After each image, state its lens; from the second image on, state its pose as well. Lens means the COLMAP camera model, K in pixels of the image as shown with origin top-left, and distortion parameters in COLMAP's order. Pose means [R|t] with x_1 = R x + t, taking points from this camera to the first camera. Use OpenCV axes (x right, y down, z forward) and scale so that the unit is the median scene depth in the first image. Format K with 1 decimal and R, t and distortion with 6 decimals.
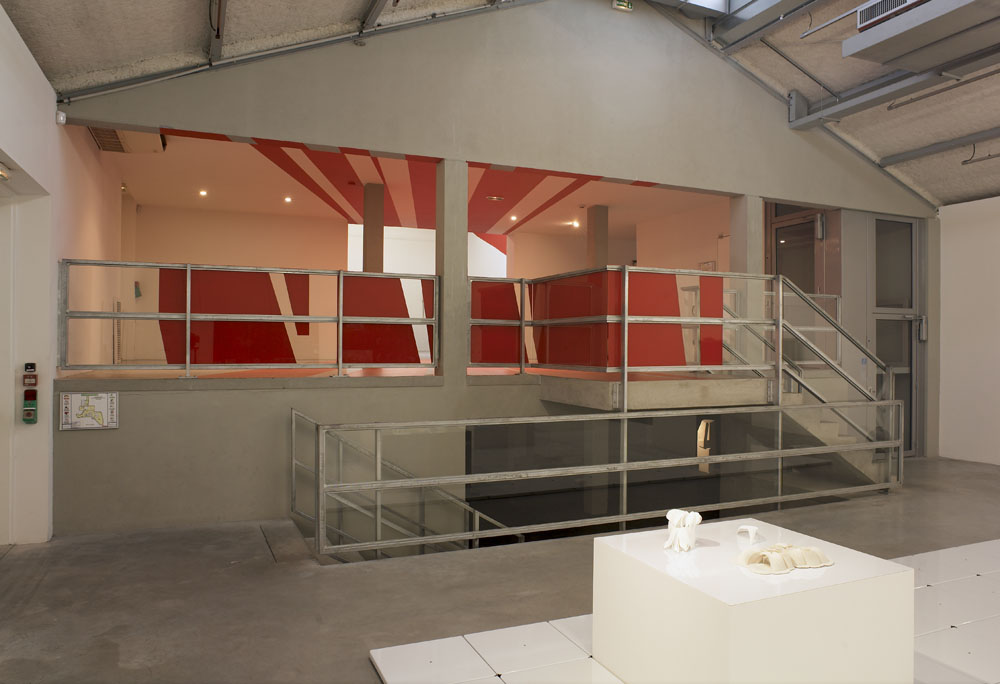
lens RADIAL K [[702.5, 0, 500.0], [0, 702.5, 342.0], [0, 0, 1]] dist [-0.023184, 0.006727]
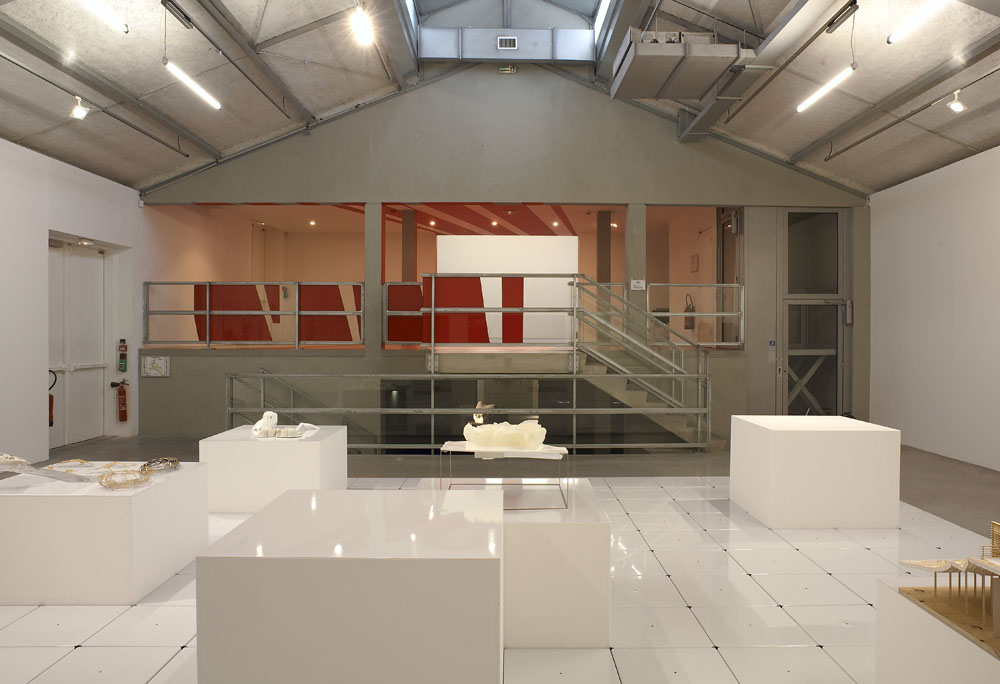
lens RADIAL K [[702.5, 0, 500.0], [0, 702.5, 342.0], [0, 0, 1]] dist [-0.023184, 0.006727]
pose [[0.920093, 0.001416, -0.391697, 0.811341], [0.004052, 0.999906, 0.013132, 0.014162], [0.391679, -0.013670, 0.920001, -0.266541]]
